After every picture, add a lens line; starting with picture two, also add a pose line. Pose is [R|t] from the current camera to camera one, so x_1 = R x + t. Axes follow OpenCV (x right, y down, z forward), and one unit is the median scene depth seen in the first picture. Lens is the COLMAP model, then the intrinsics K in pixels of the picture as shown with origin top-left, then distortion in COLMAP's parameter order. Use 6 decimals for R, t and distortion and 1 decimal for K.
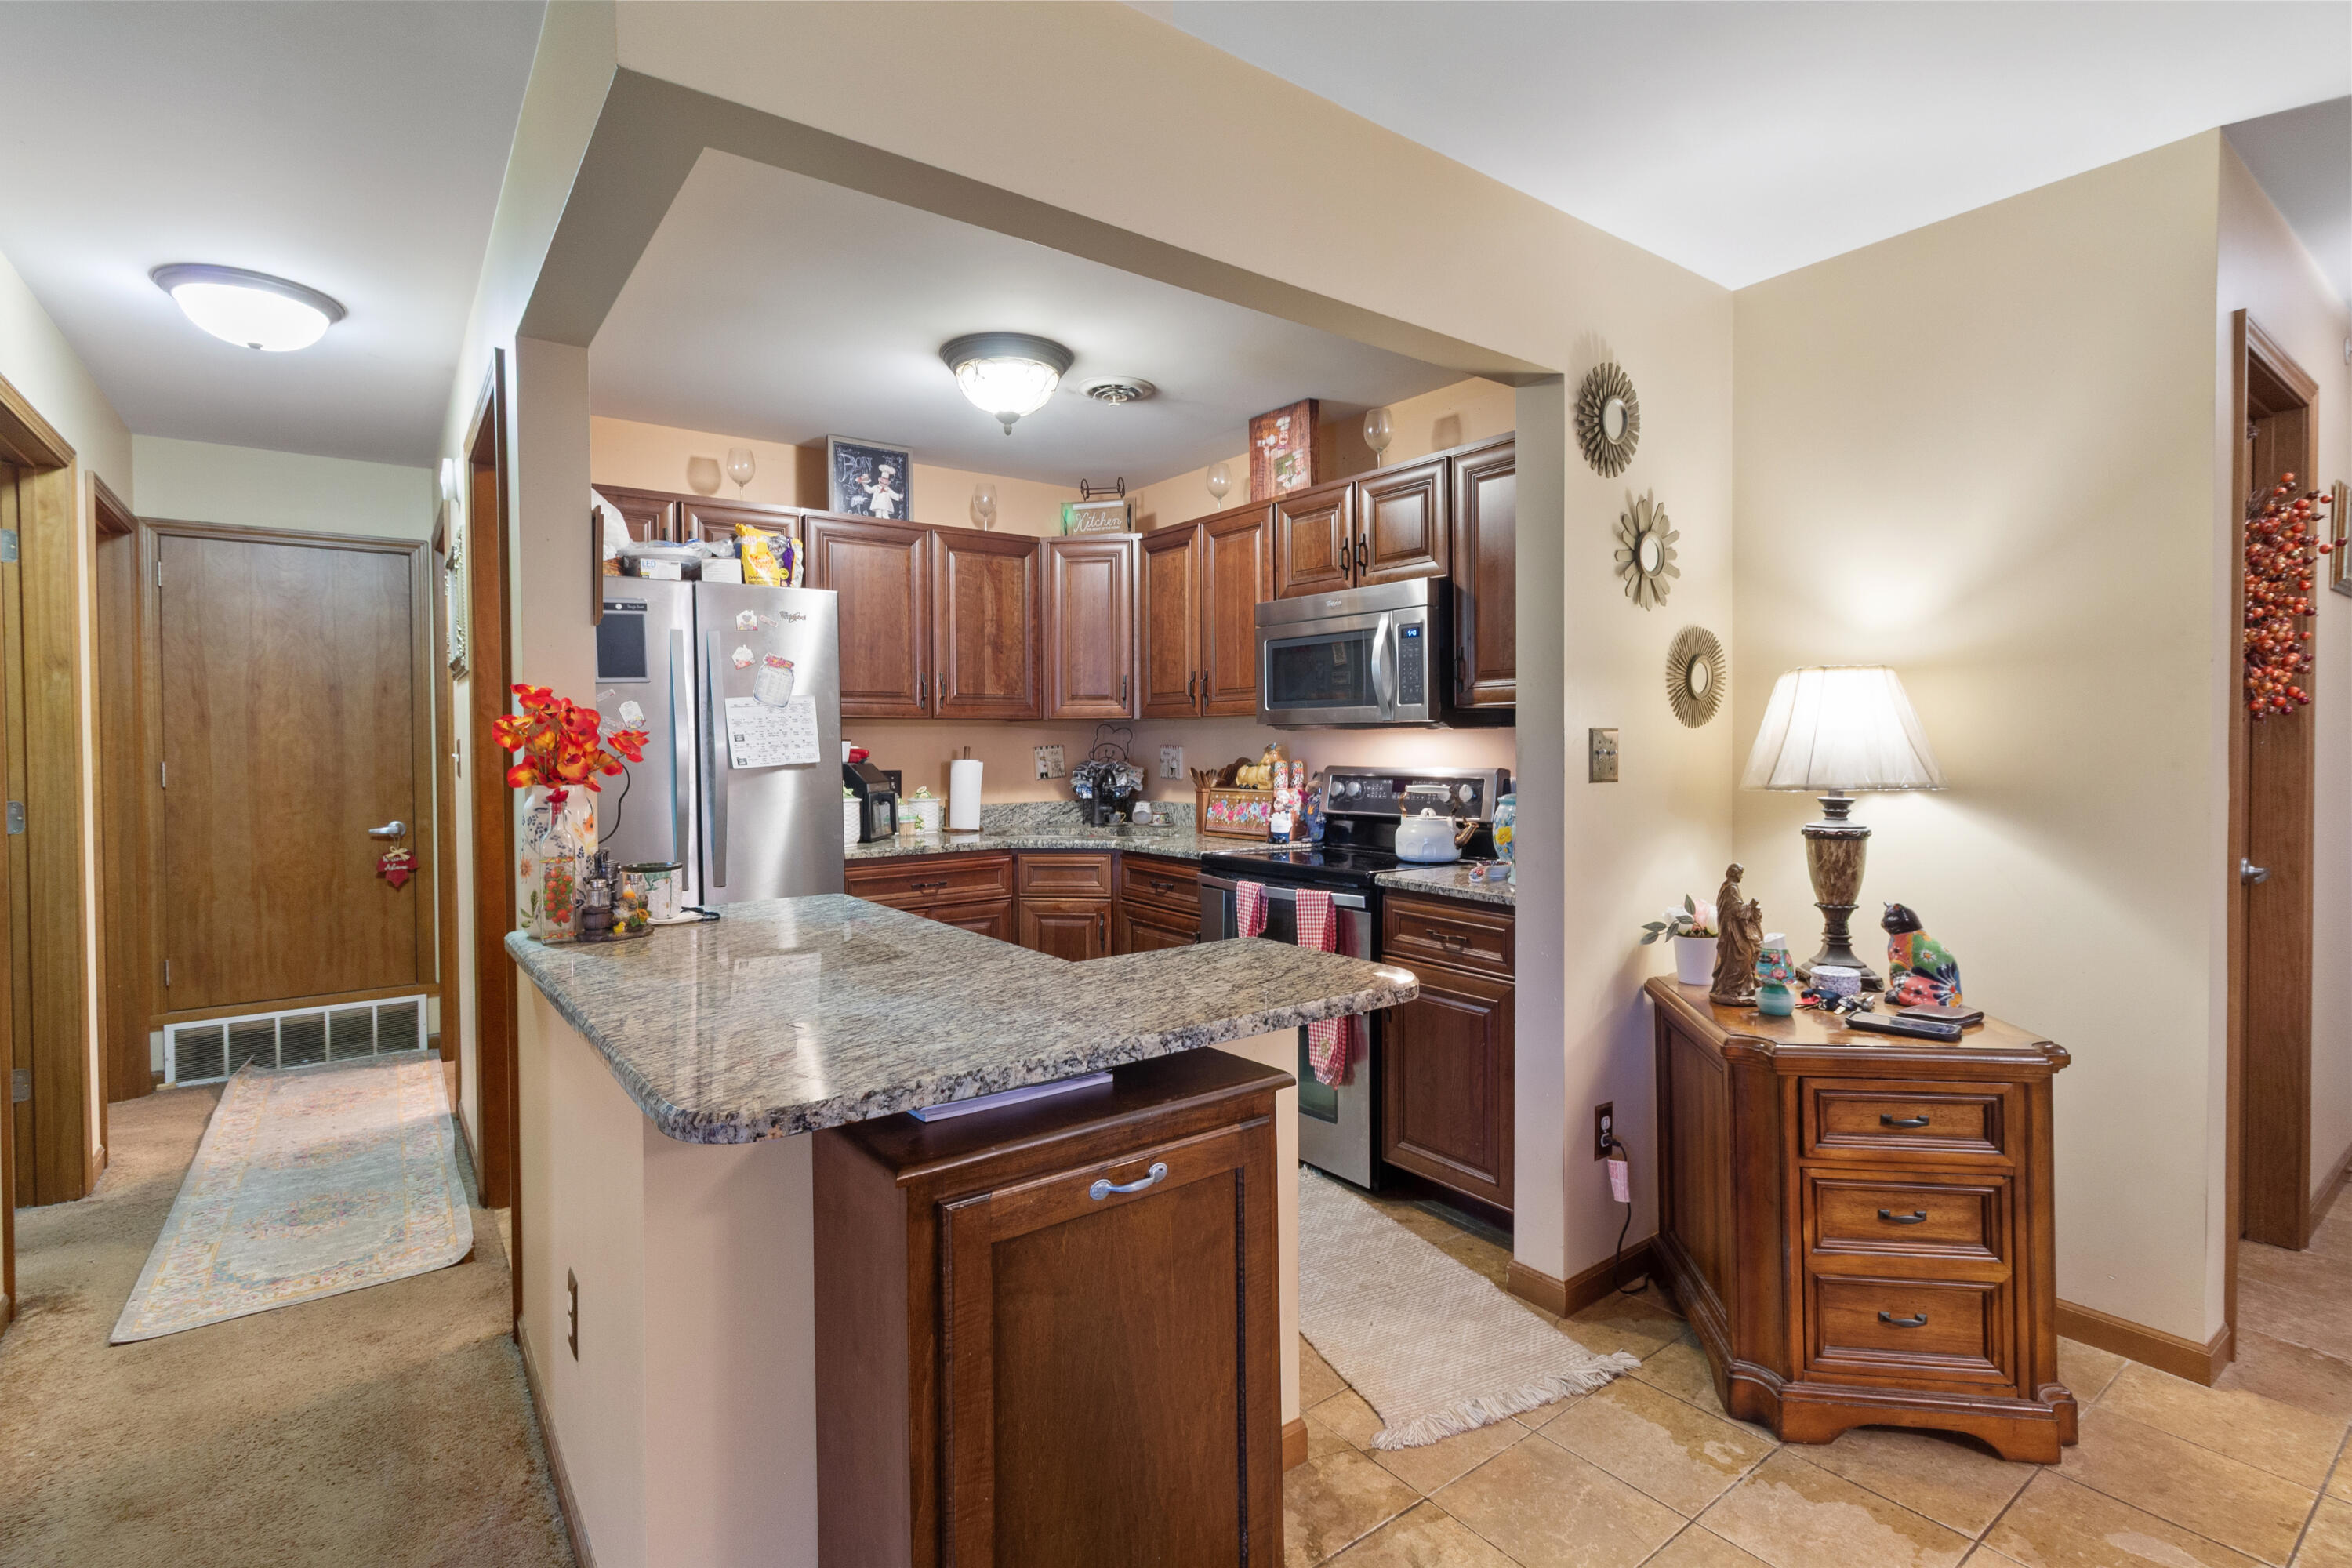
lens RADIAL K [[1091.8, 0, 1173.5], [0, 1091.8, 760.1], [0, 0, 1]] dist [0.002100, 0.000006]
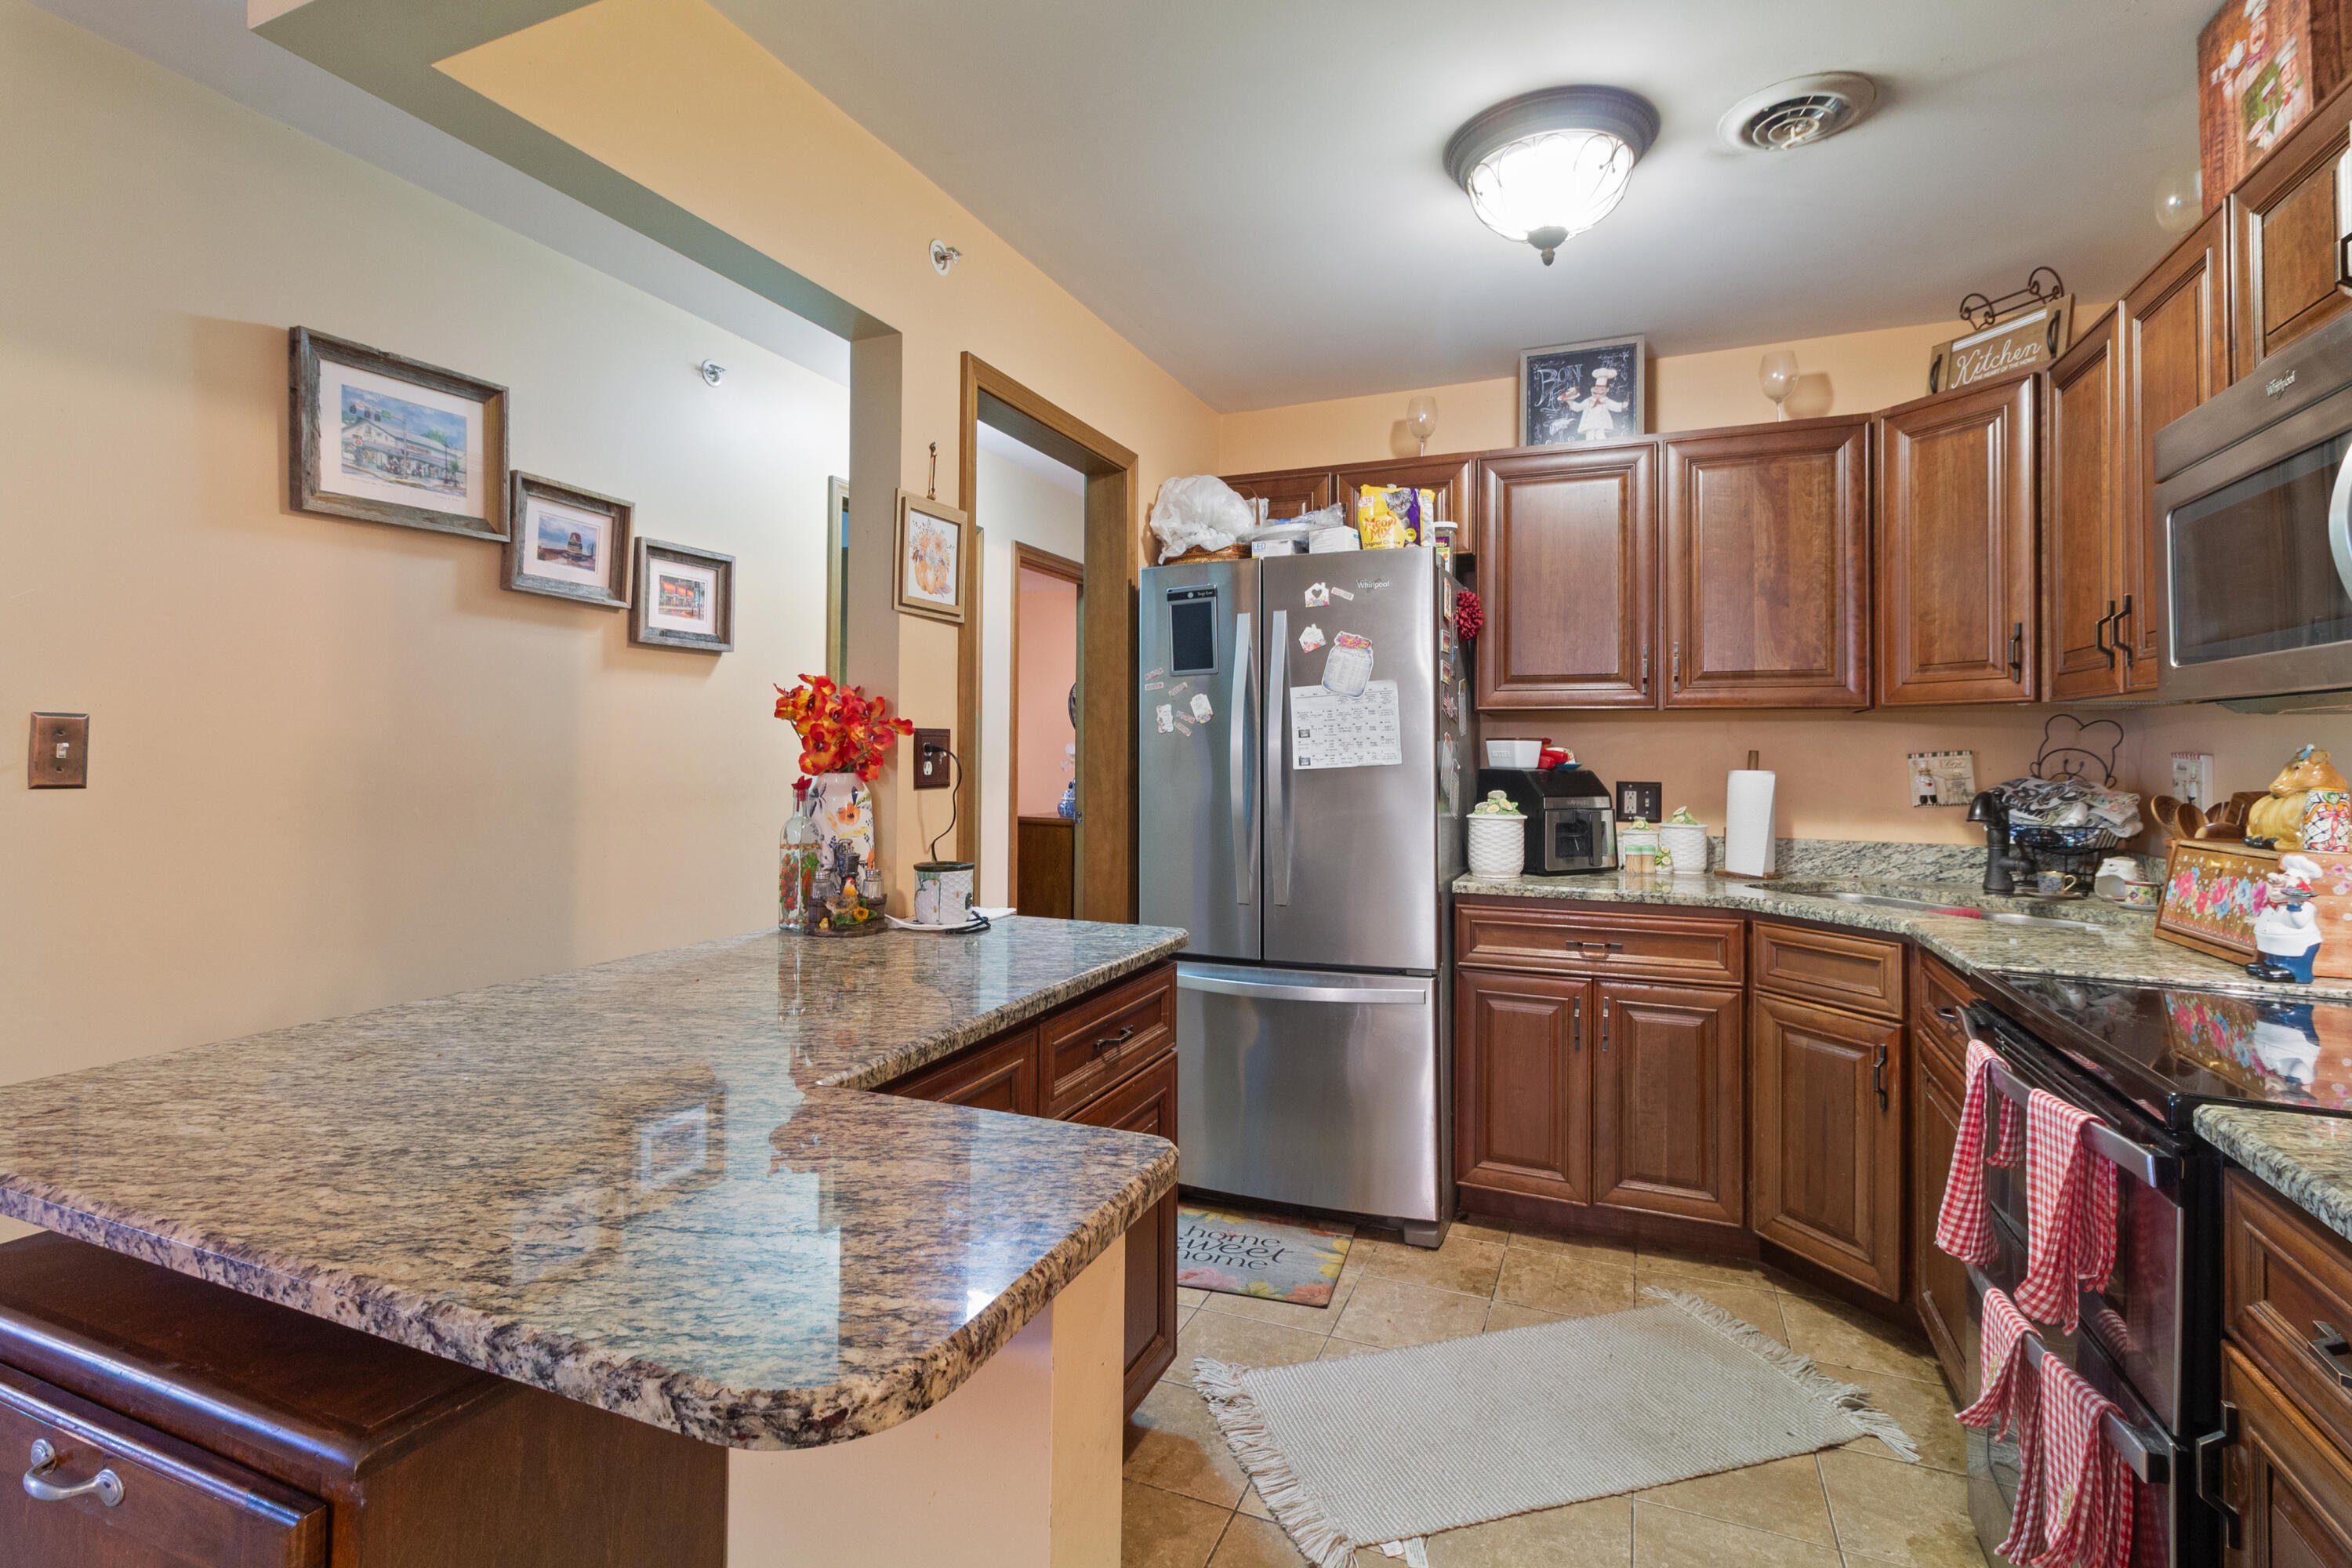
lens RADIAL K [[1109.3, 0, 1168.6], [0, 1109.3, 737.1], [0, 0, 1]] dist [0.001802, 0.000331]
pose [[0.503213, -0.002578, -0.864158, 0.254120], [-0.025071, 0.999531, -0.017581, 0.000265], [0.863798, 0.030512, 0.502913, 0.402103]]
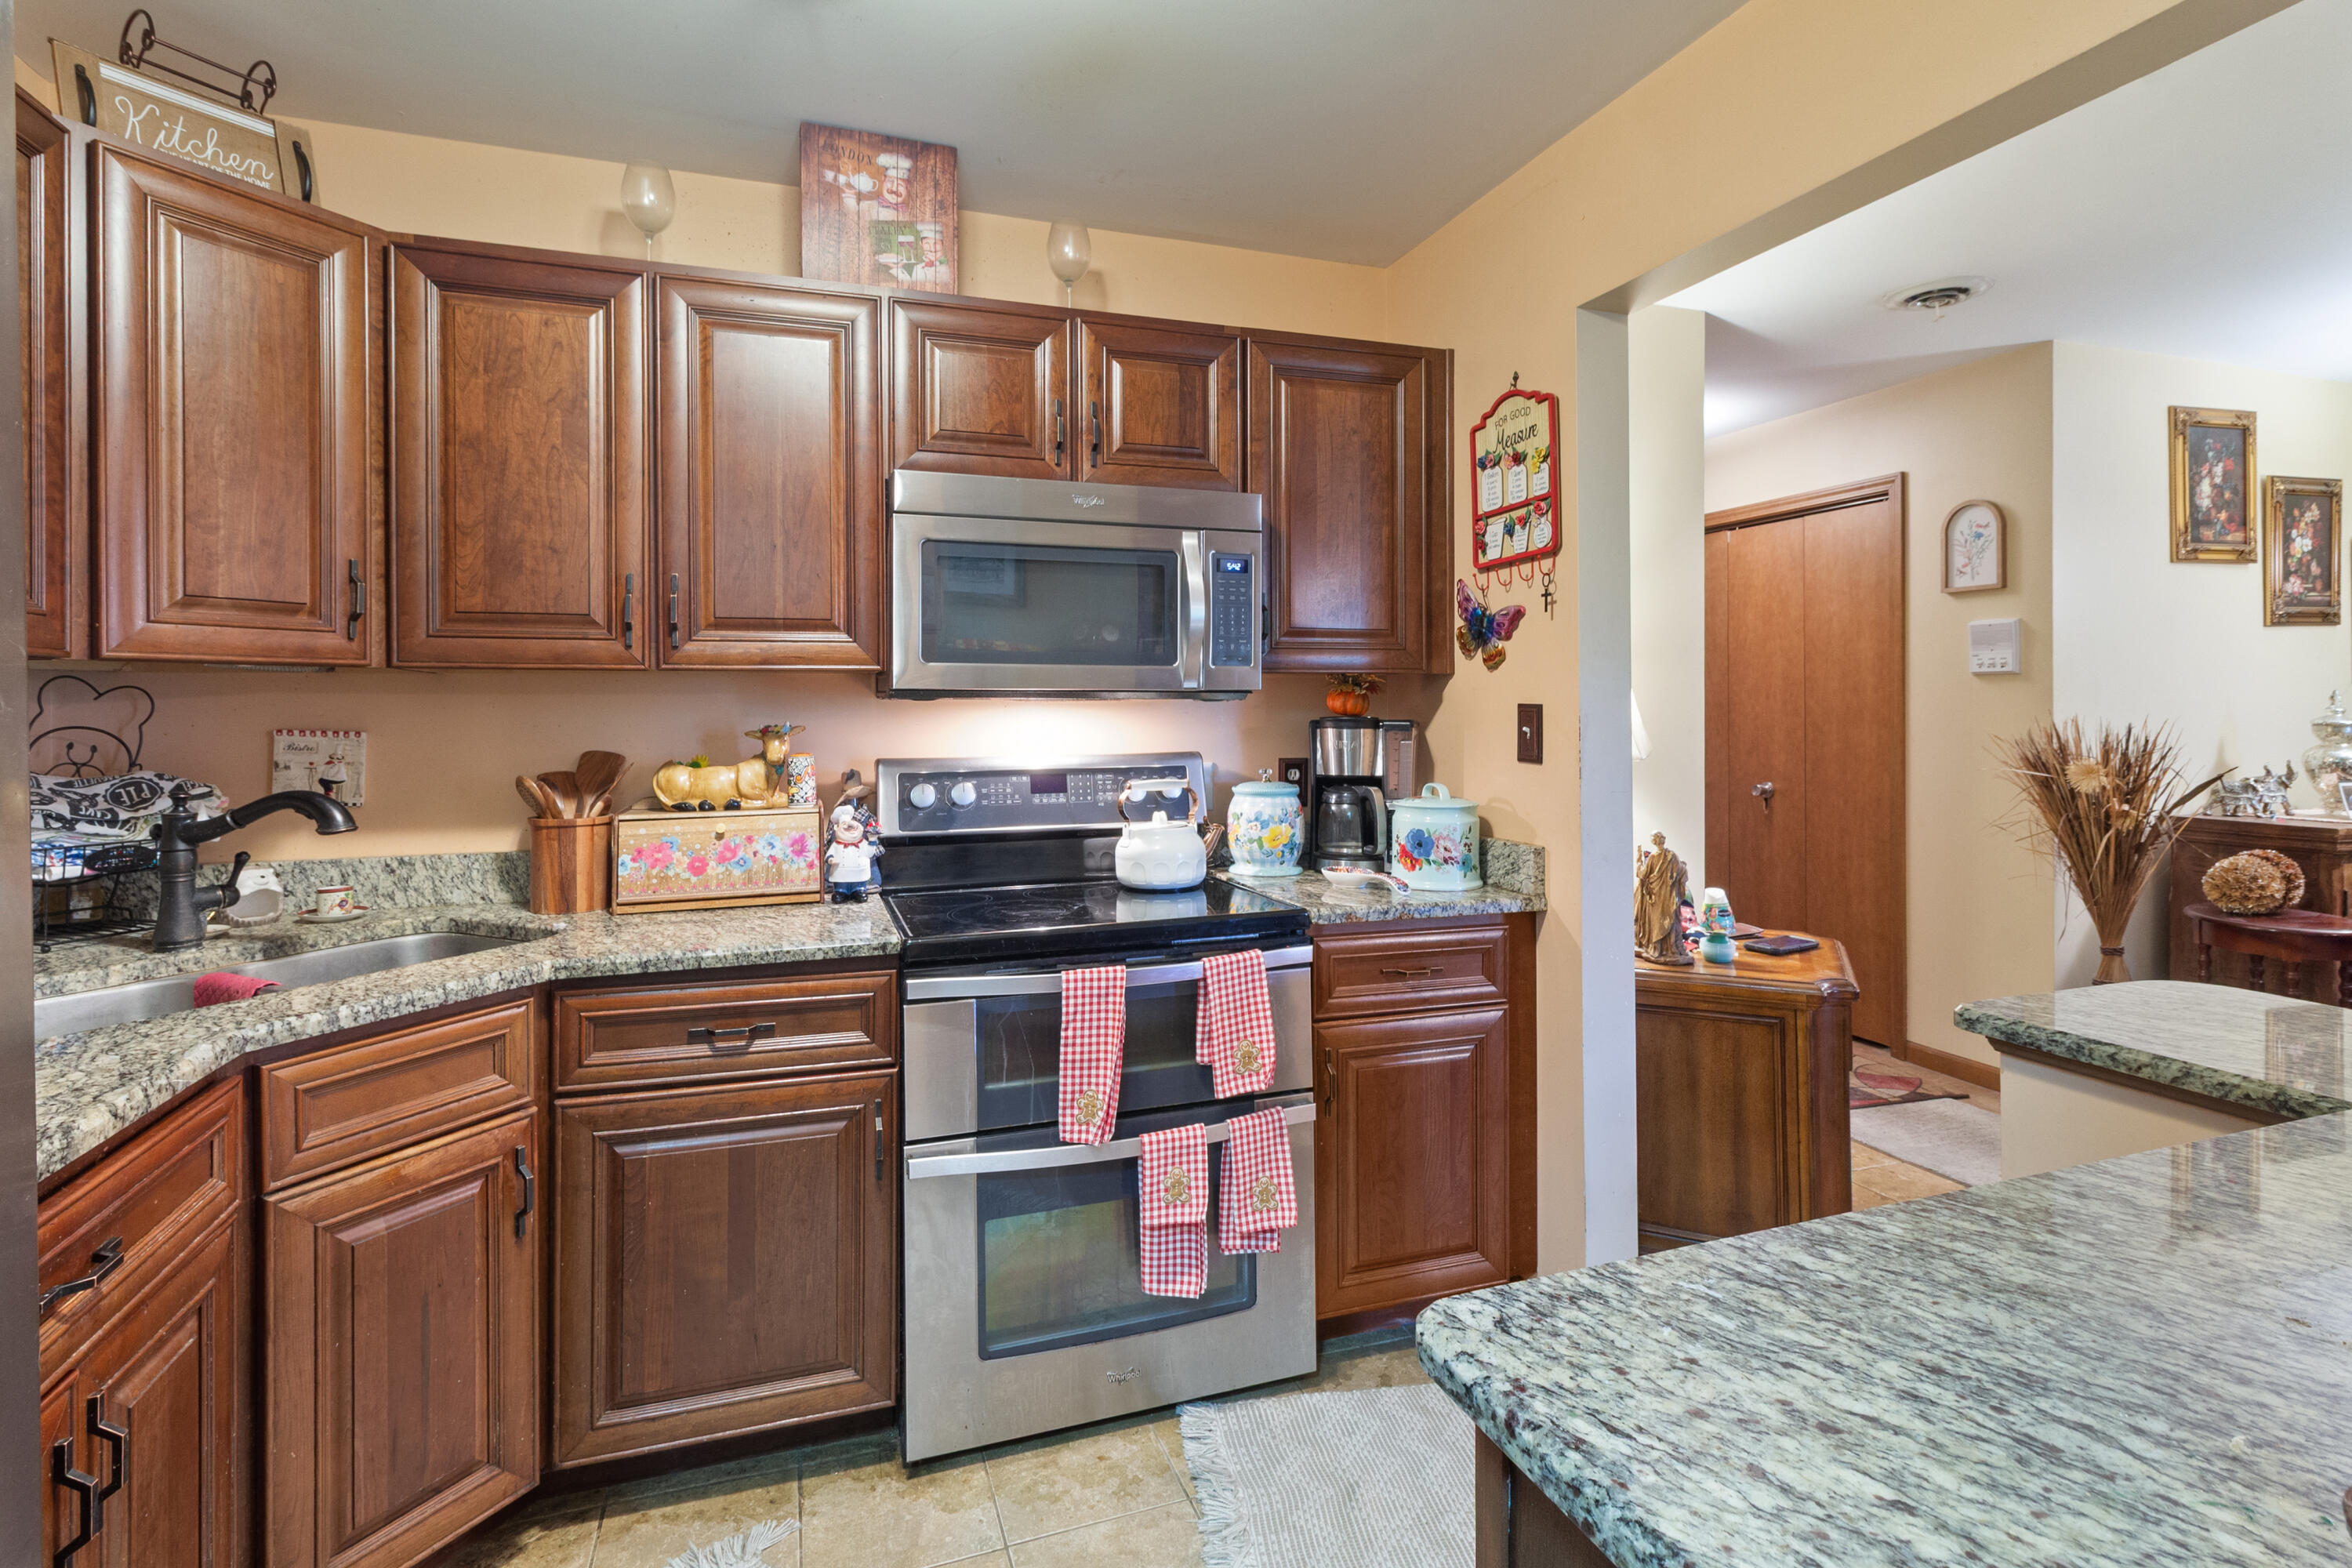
lens RADIAL K [[1113.7, 0, 1170.1], [0, 1113.7, 708.2], [0, 0, 1]] dist [-0.000315, 0.000307]
pose [[0.307684, 0.003543, 0.951482, -0.396470], [0.019193, 0.999766, -0.009929, -0.013853], [-0.951295, 0.021317, 0.307544, 0.664201]]
